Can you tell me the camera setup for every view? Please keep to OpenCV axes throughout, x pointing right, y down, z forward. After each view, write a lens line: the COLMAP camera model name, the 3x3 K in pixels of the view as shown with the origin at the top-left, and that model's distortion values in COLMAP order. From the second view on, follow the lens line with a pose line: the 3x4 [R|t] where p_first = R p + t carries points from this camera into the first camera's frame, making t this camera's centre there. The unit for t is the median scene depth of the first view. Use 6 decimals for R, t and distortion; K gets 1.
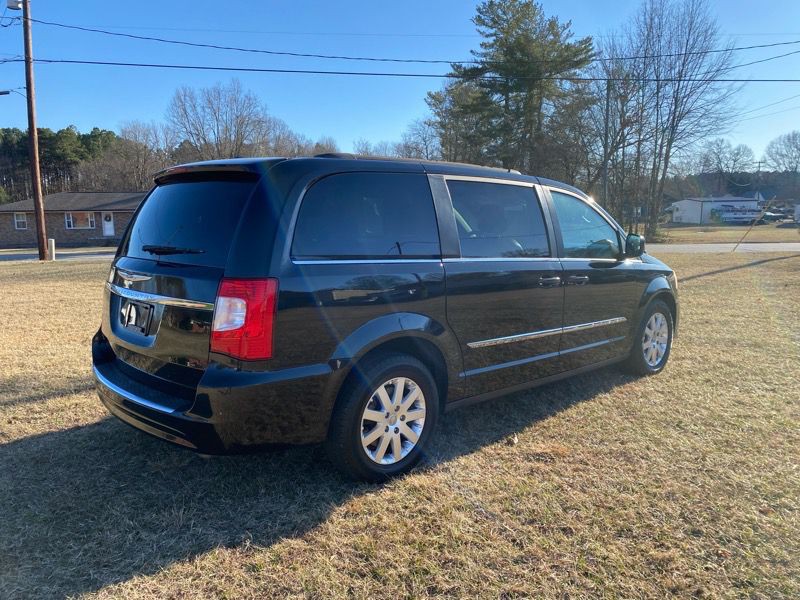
lens RADIAL K [[604.8, 0, 404.9], [0, 604.8, 306.9], [0, 0, 1]] dist [0.035657, -0.039524]
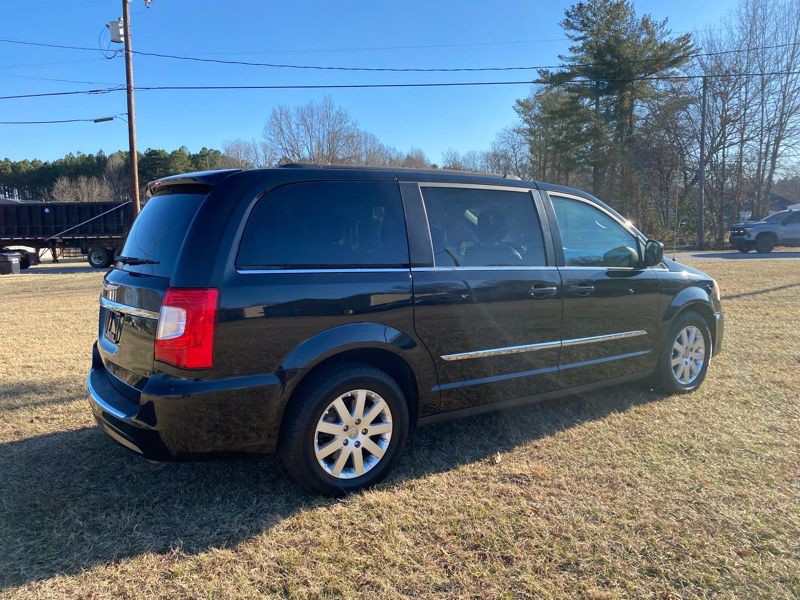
lens RADIAL K [[609.6, 0, 400.0], [0, 609.6, 300.0], [0, 0, 1]] dist [0.016295, -0.011156]
pose [[0.987586, 0.003858, -0.157033, 0.163160], [-0.008252, 0.999592, -0.027338, -0.001196], [0.156863, 0.028294, 0.987215, 0.027086]]
